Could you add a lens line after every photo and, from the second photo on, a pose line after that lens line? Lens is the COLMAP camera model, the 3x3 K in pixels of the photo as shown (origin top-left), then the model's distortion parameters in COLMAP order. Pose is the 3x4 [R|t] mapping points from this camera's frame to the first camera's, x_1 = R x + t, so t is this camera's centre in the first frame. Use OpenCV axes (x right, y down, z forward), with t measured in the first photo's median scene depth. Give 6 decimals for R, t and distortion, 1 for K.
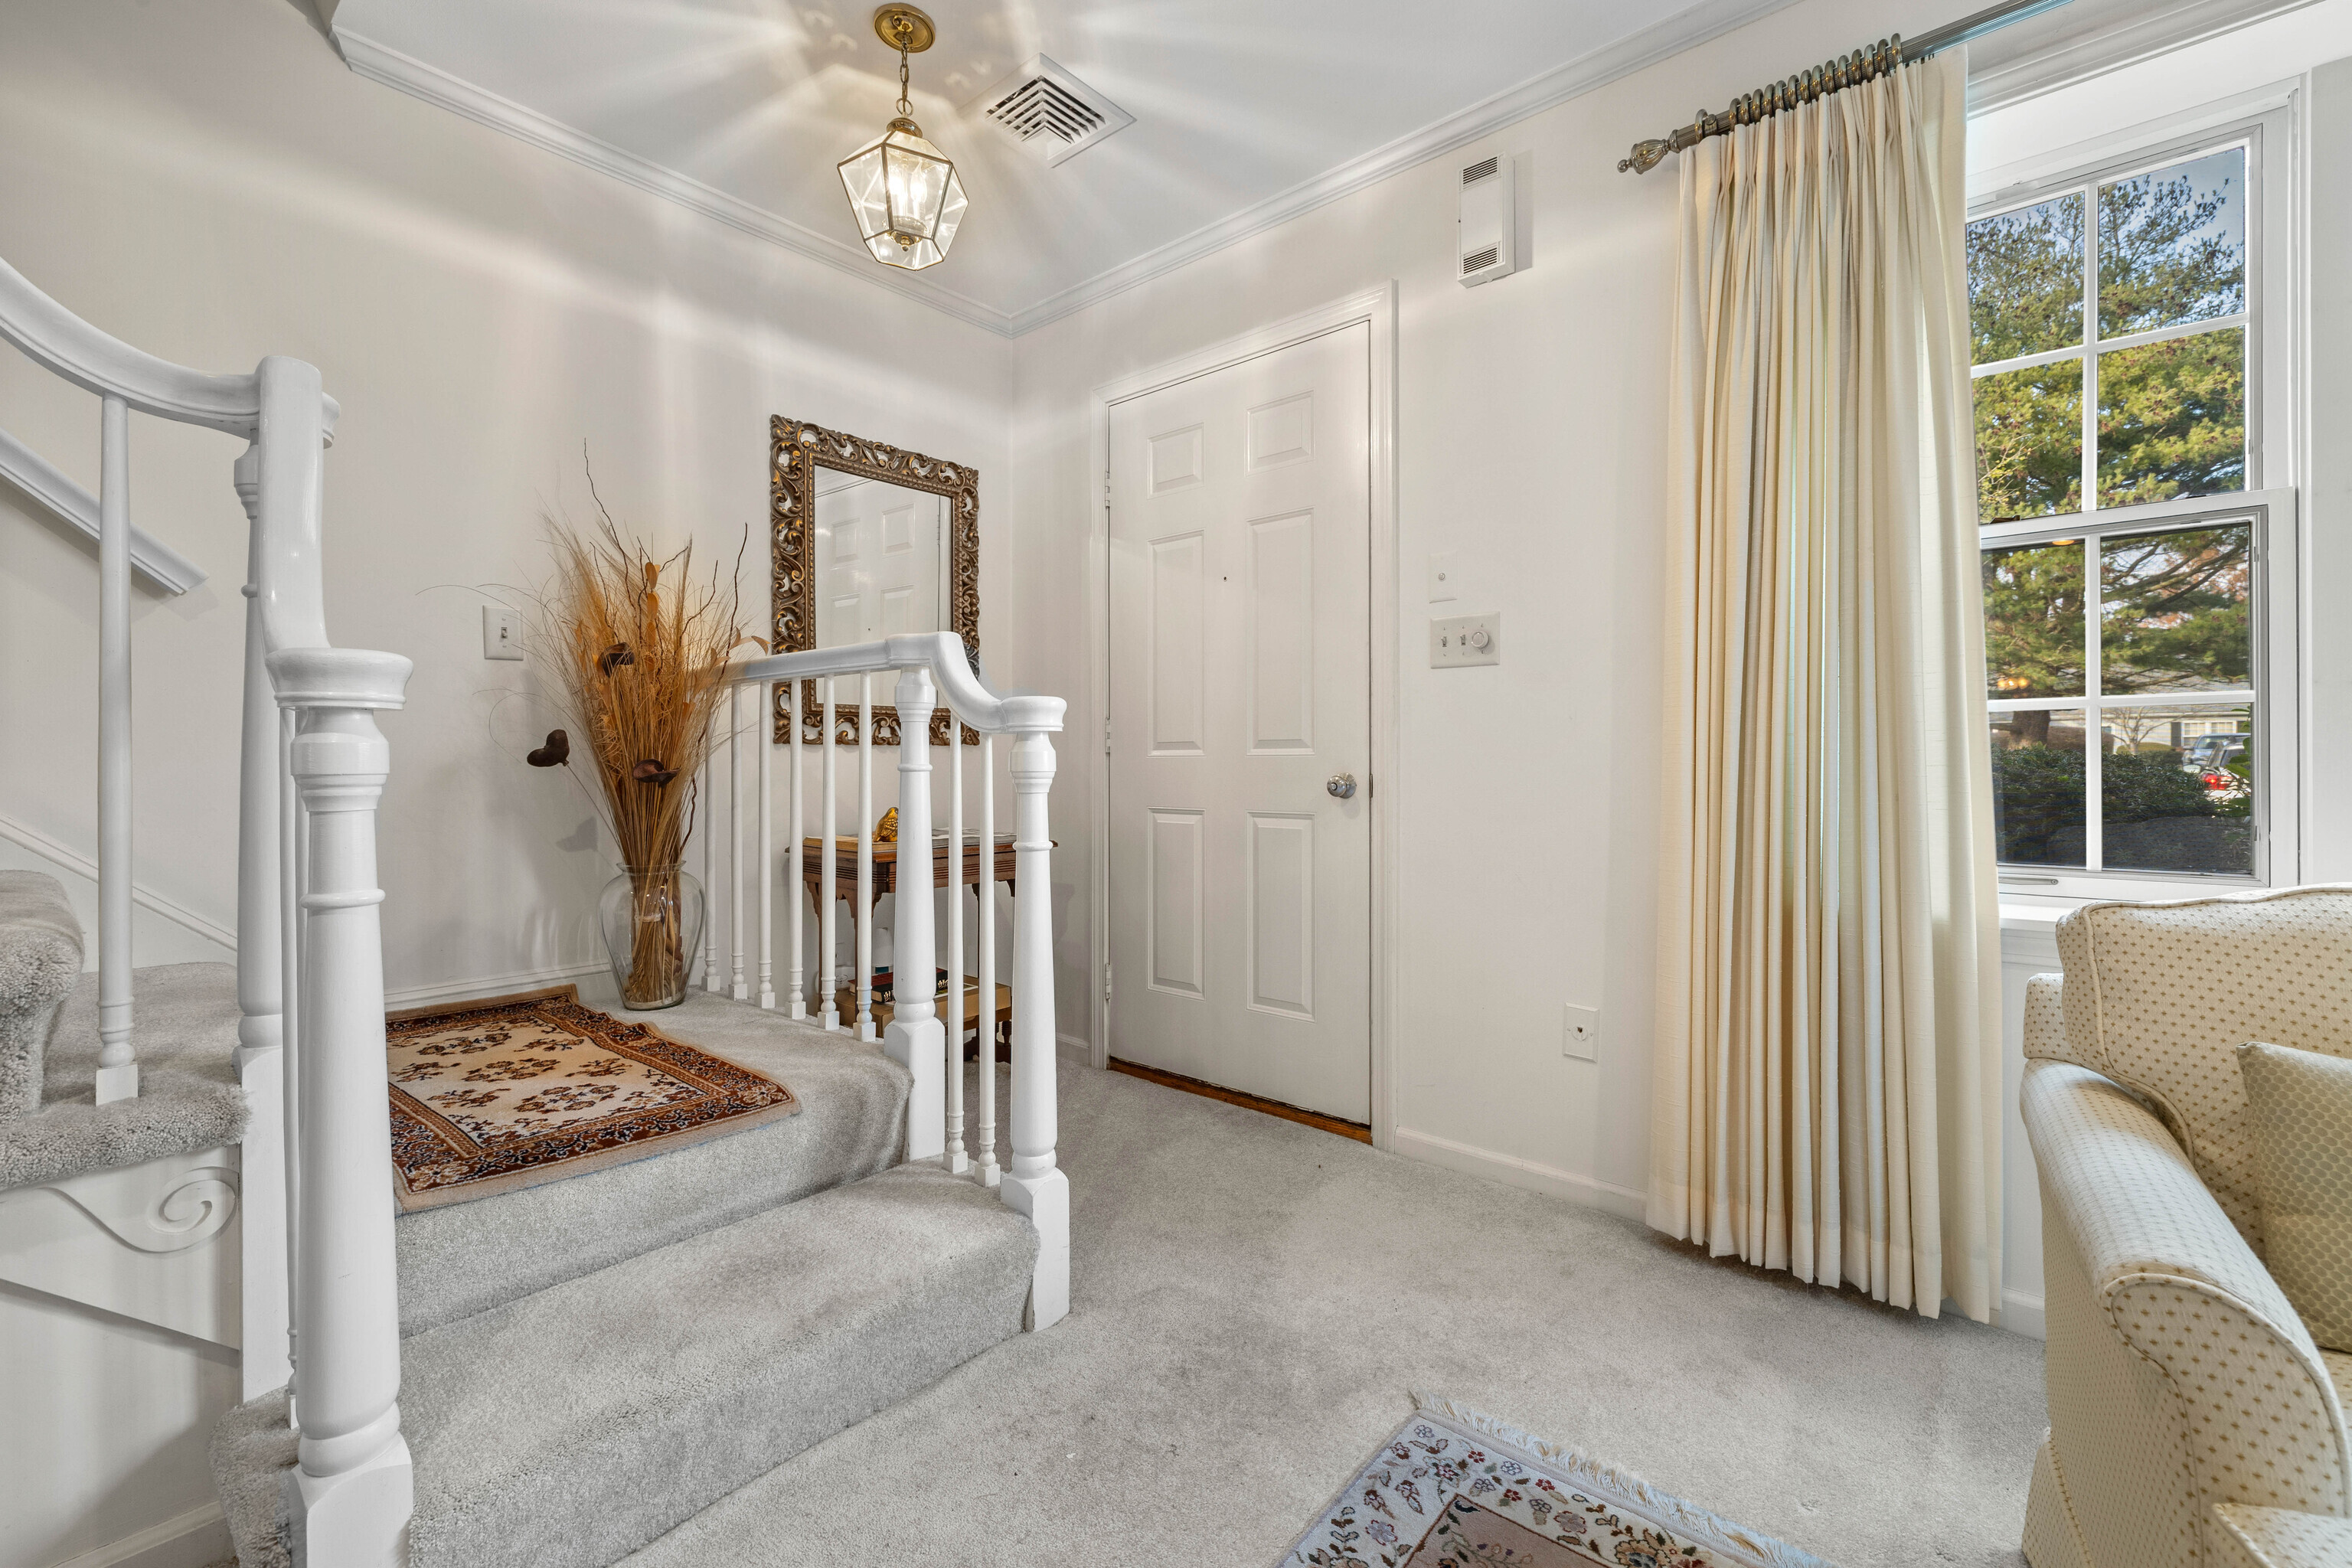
lens RADIAL K [[1001.4, 0, 1190.1], [0, 1001.4, 769.5], [0, 0, 1]] dist [0.002509, -0.000088]
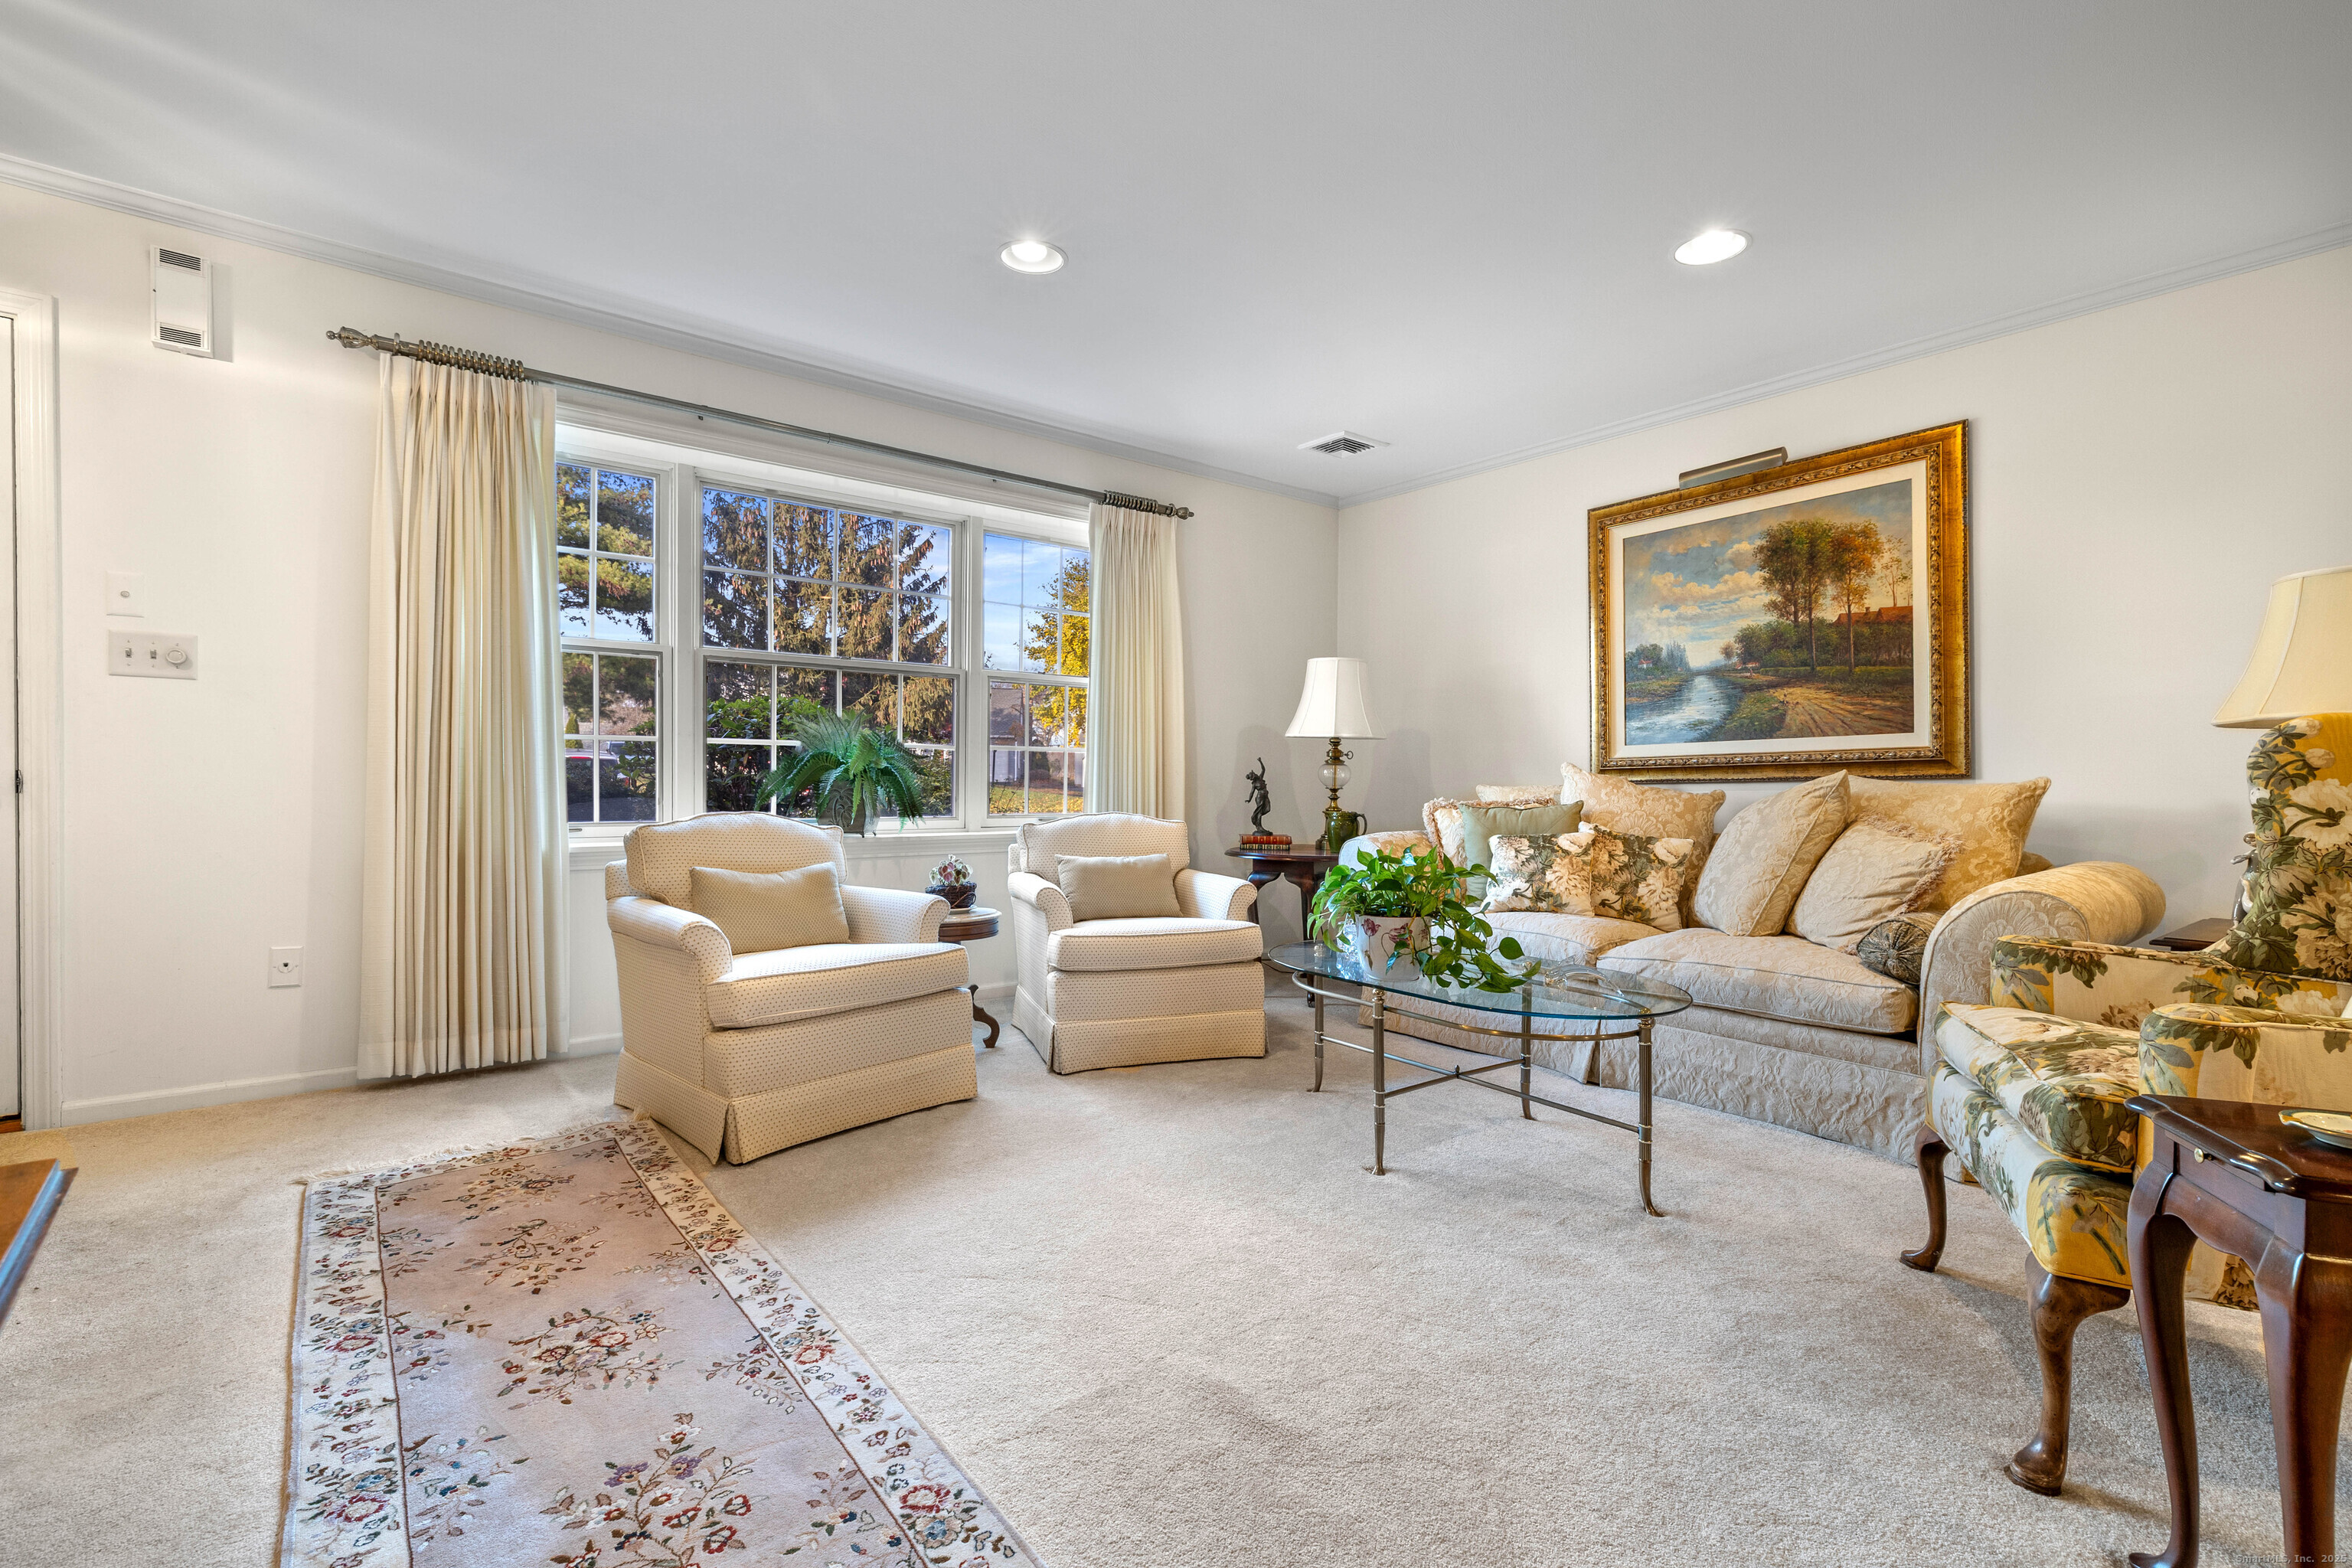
lens RADIAL K [[1035.5, 0, 1176.0], [0, 1035.5, 784.0], [0, 0, 1]] dist [-0.000402, -0.000171]
pose [[0.185132, -0.001906, 0.982712, -0.680583], [-0.006297, 0.999975, 0.003125, 0.008757], [-0.982693, -0.006766, 0.185115, -0.376610]]
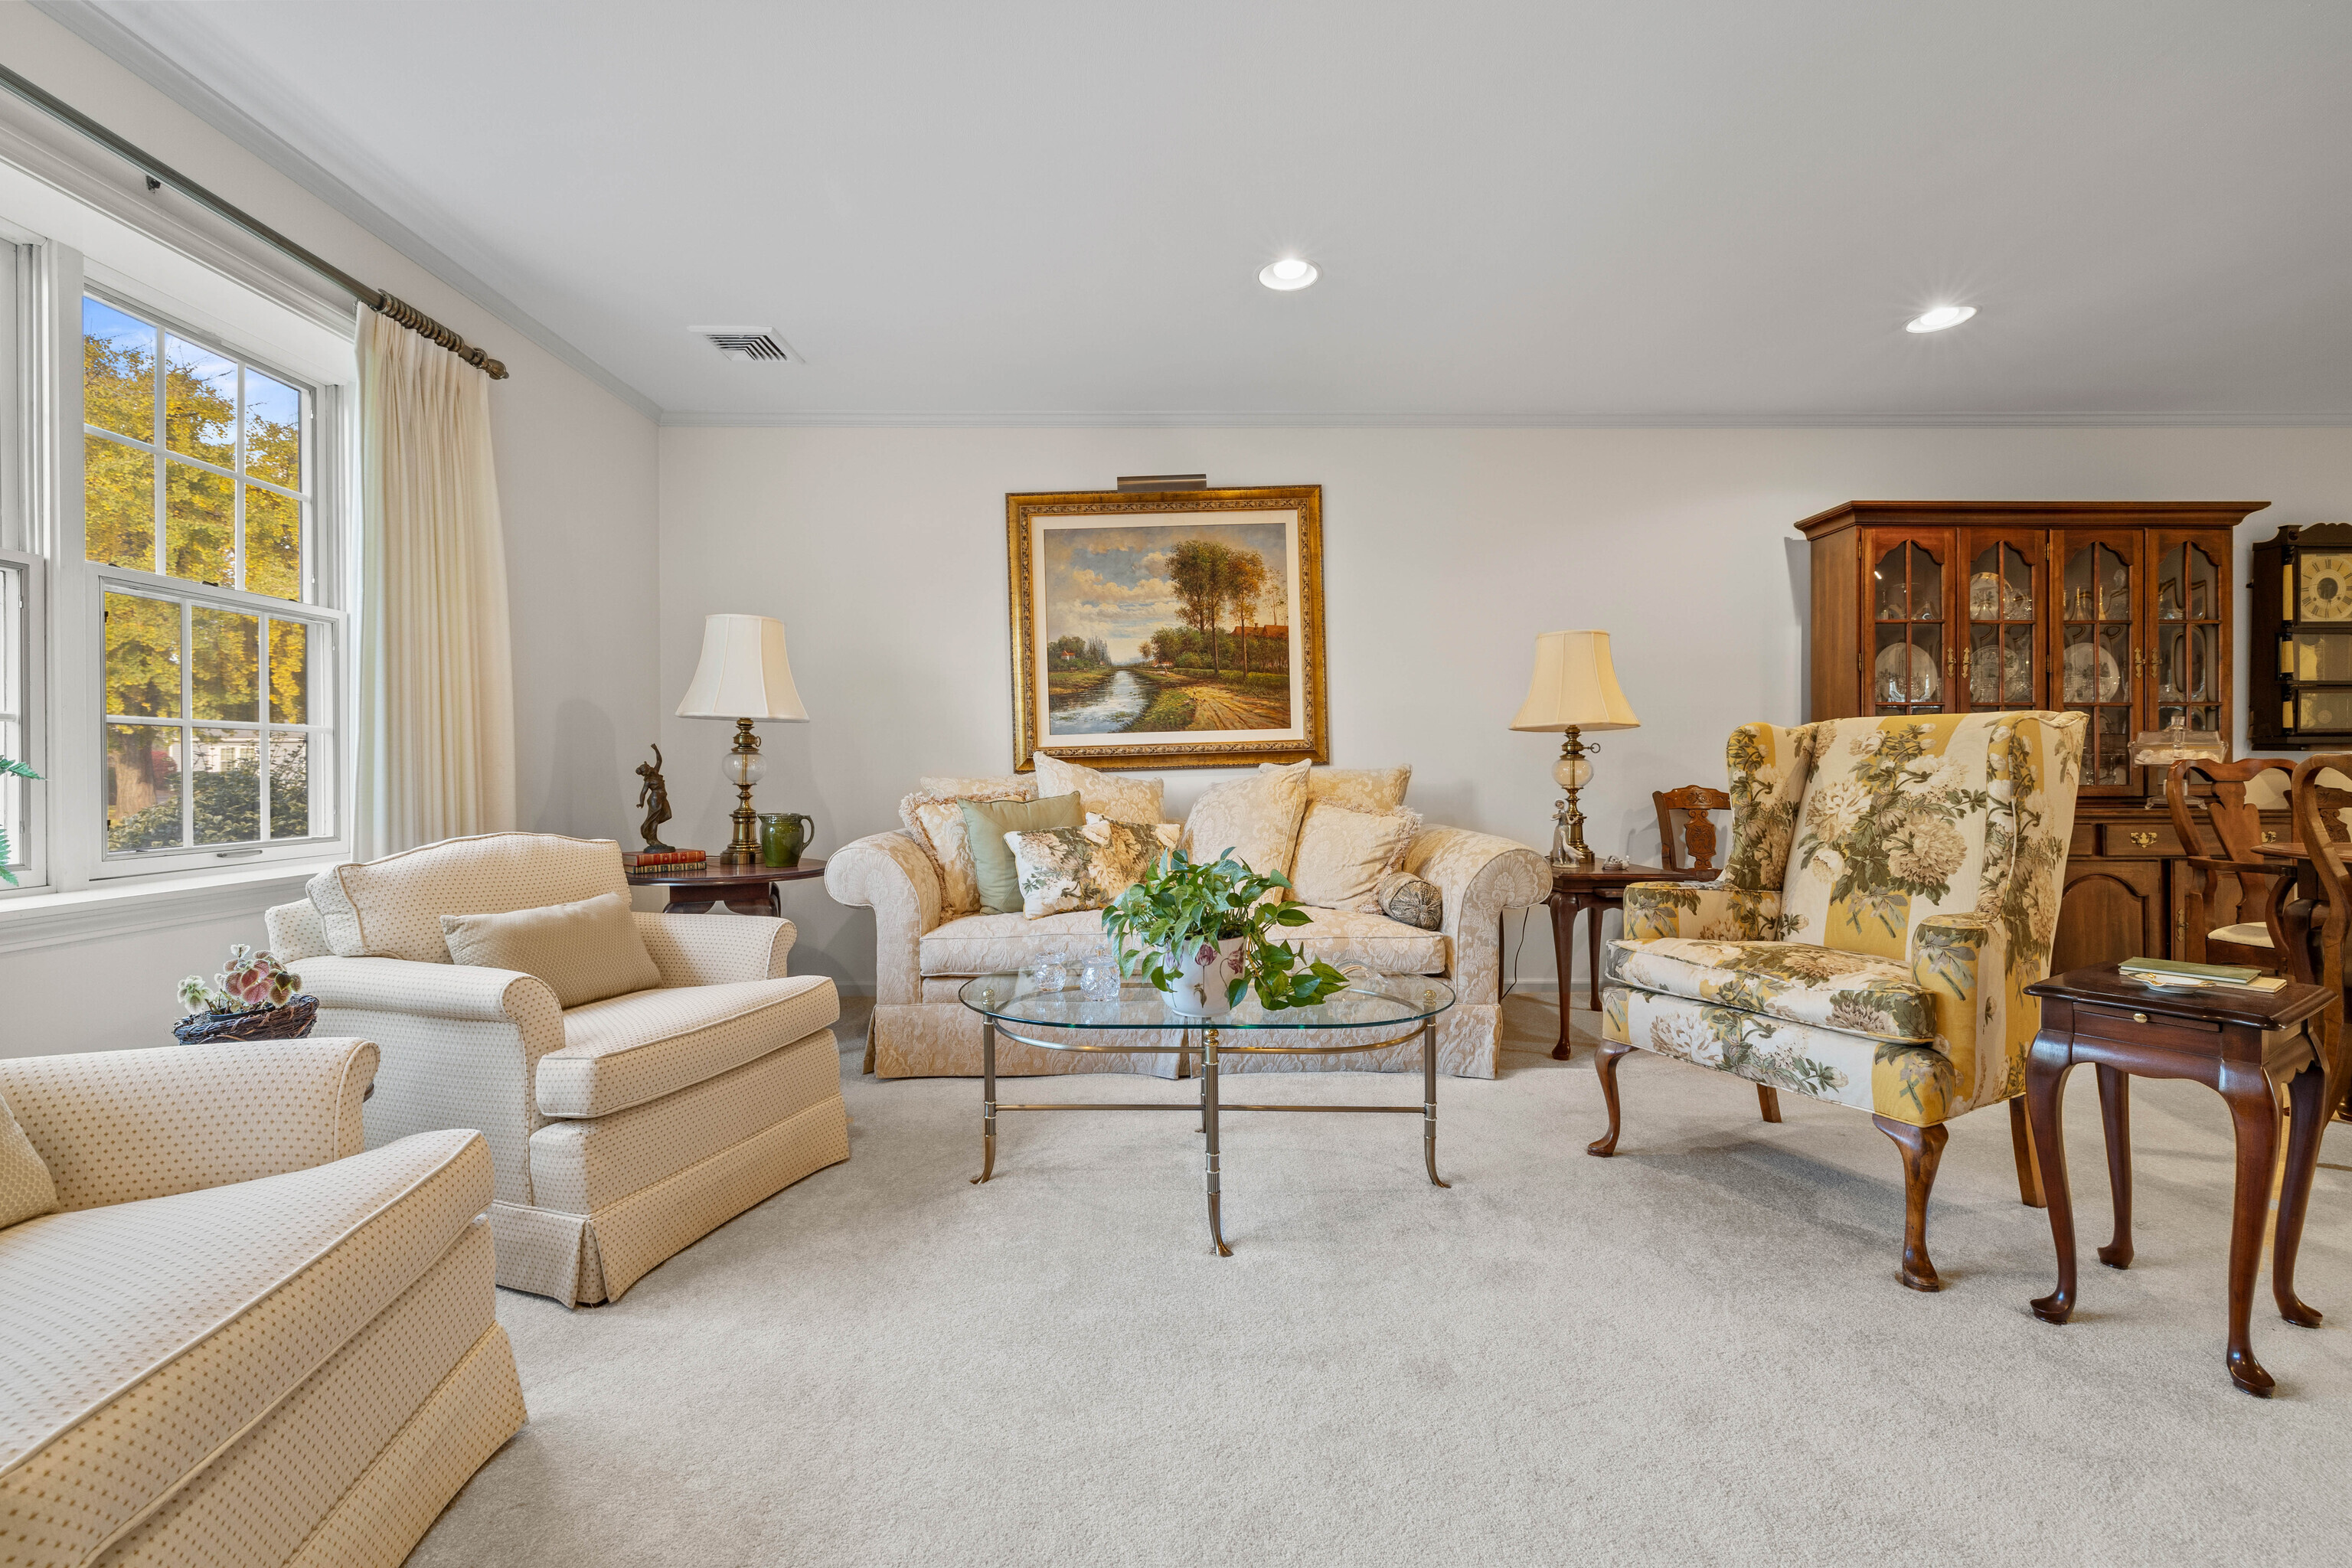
lens RADIAL K [[985.0, 0, 1173.0], [0, 985.0, 776.7], [0, 0, 1]] dist [0.000916, 0.000108]
pose [[-0.660331, -0.001604, 0.750973, -0.178910], [0.008014, 0.999926, 0.009182, 0.001130], [-0.750932, 0.012081, -0.660269, 0.205340]]
